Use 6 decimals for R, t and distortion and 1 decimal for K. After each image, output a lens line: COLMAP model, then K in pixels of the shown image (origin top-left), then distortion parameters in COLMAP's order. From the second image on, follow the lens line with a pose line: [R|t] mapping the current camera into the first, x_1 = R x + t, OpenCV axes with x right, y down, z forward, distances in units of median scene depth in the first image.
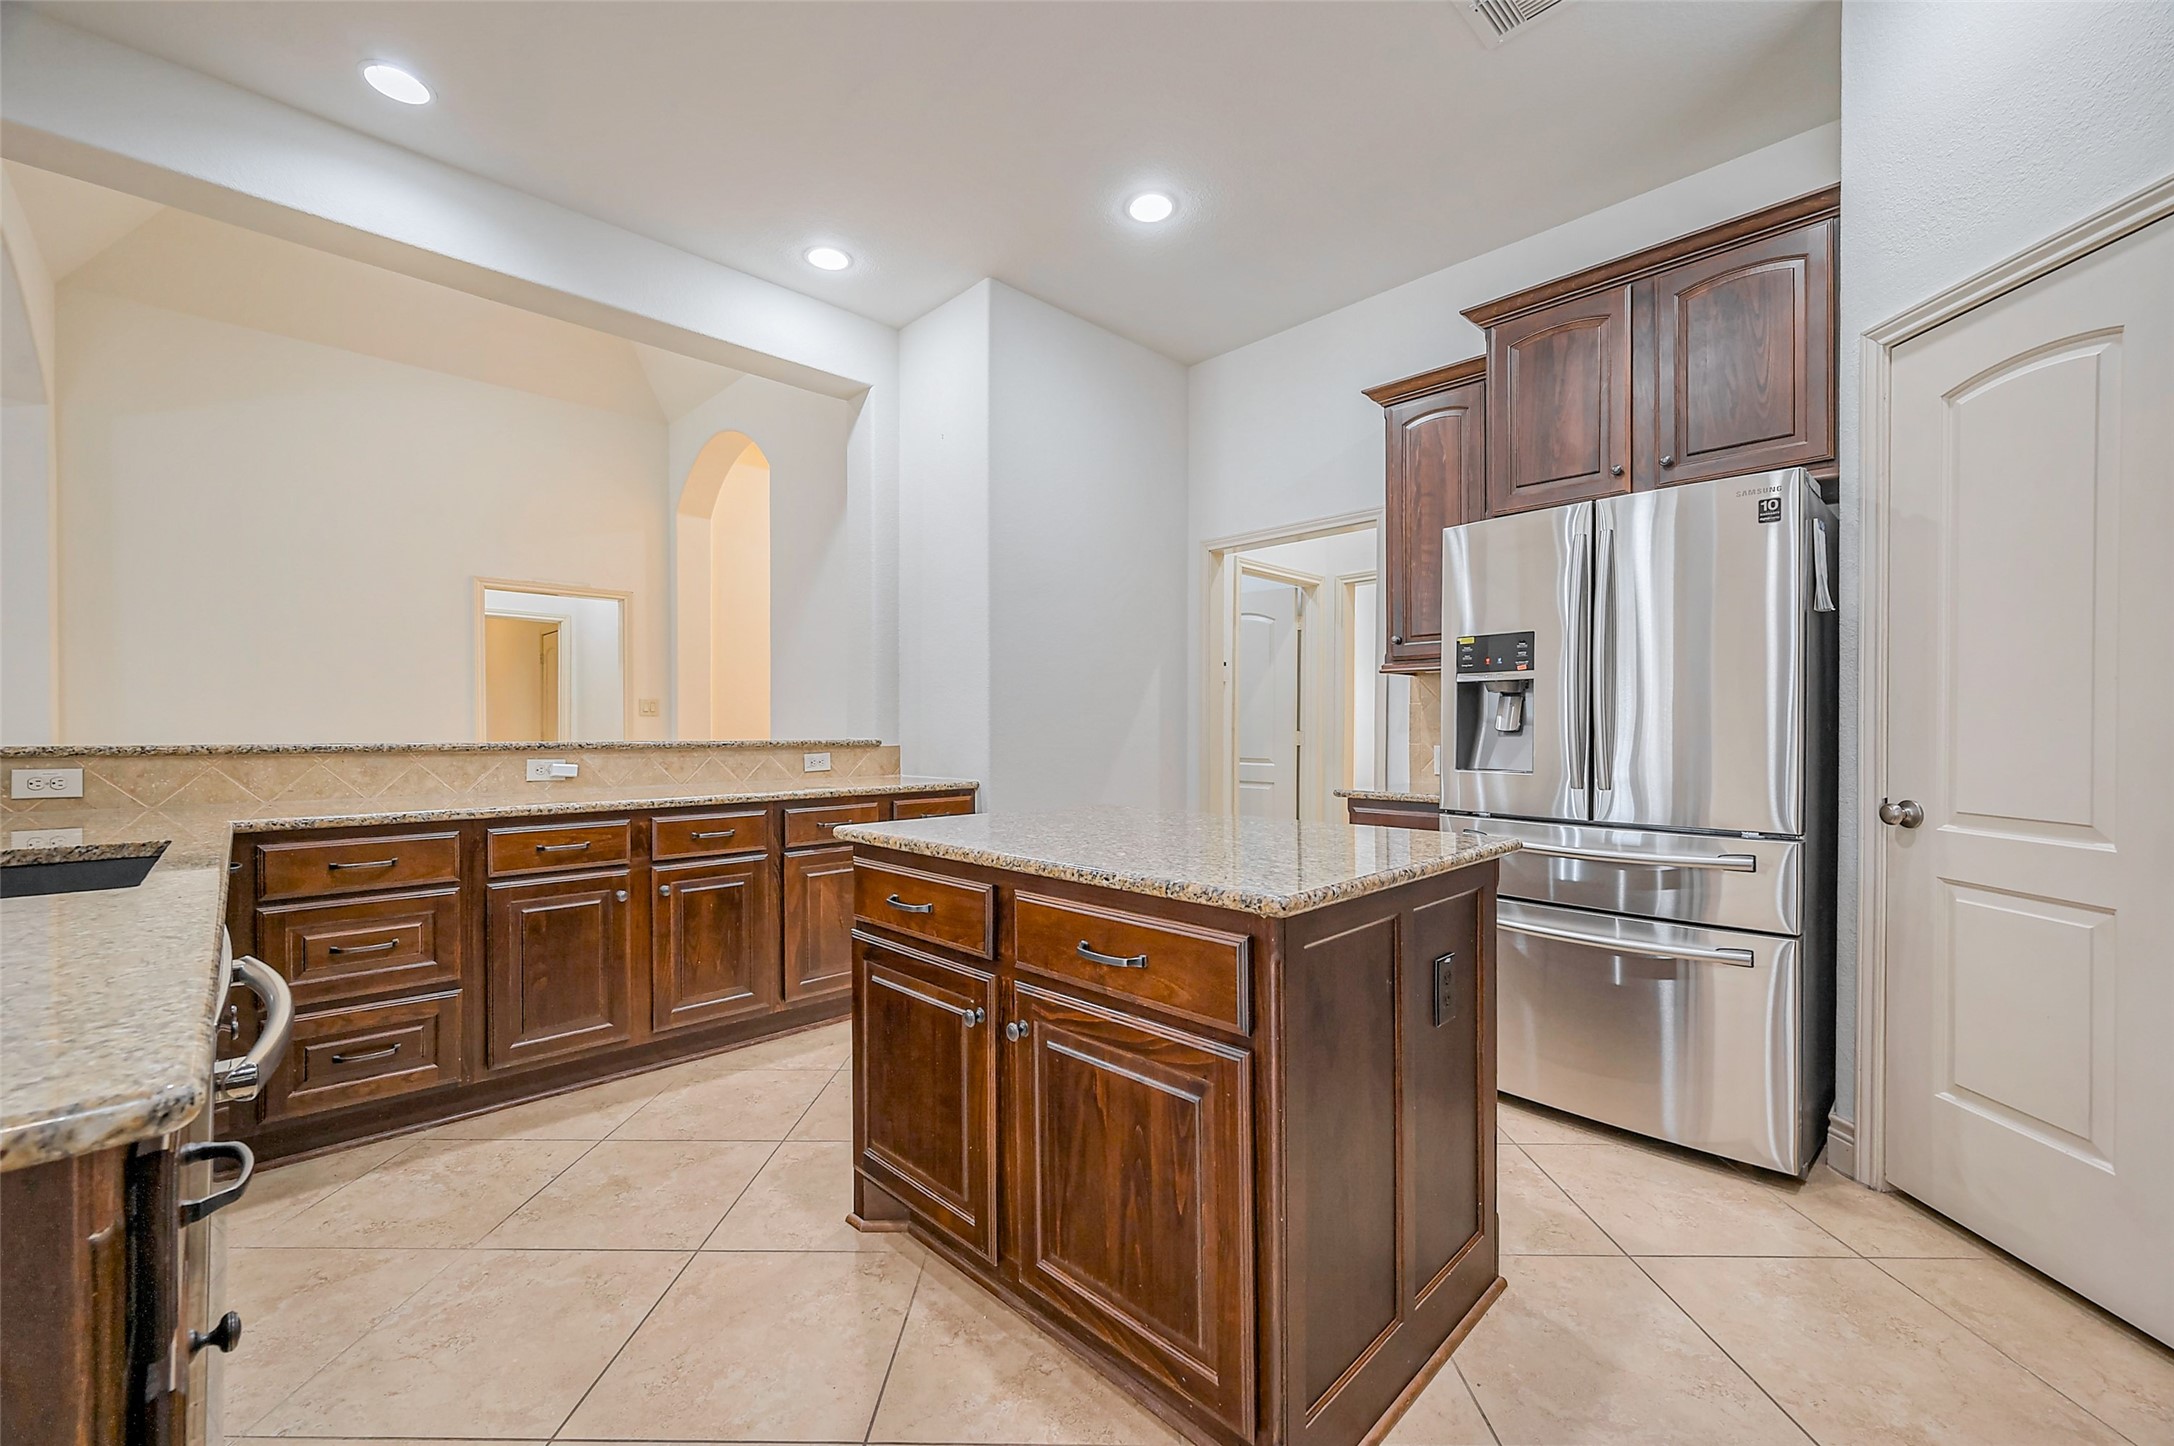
lens RADIAL K [[864.1, 0, 1086.7], [0, 864.1, 730.1], [0, 0, 1]] dist [-0.002543, 0.000055]
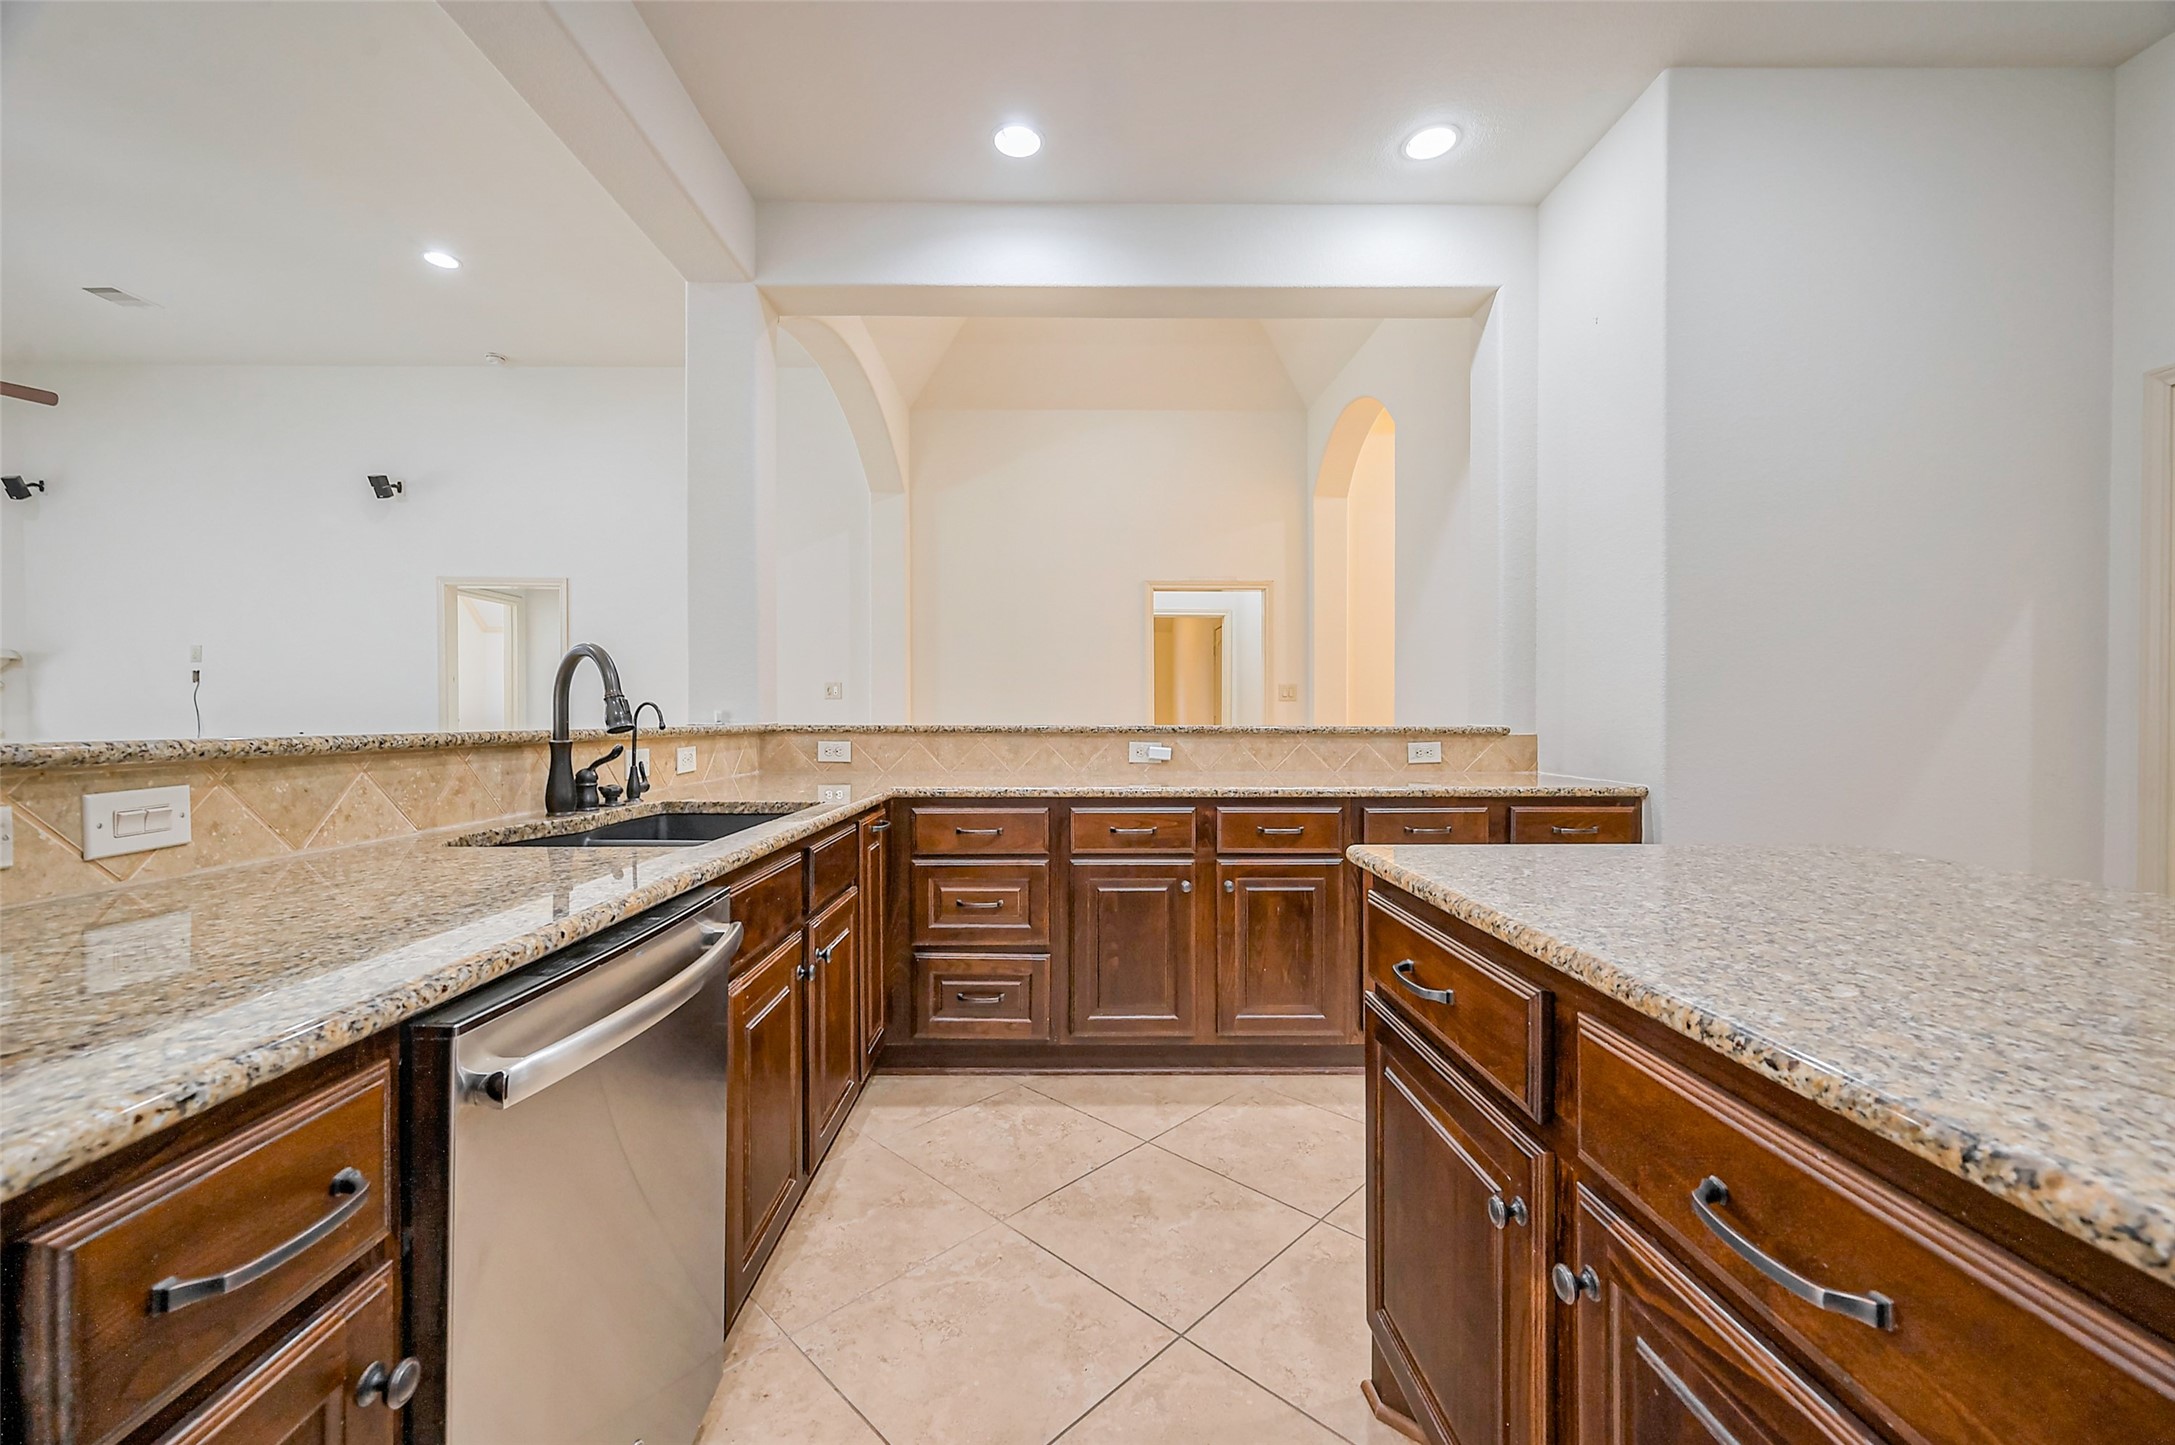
lens RADIAL K [[845.0, 0, 1089.5], [0, 845.0, 719.2], [0, 0, 1]] dist [0.000307, 0.000349]
pose [[0.719863, 0.005310, -0.694096, 0.037099], [-0.002199, 0.999983, 0.005369, 0.000855], [0.694113, -0.002338, 0.719863, 0.251759]]
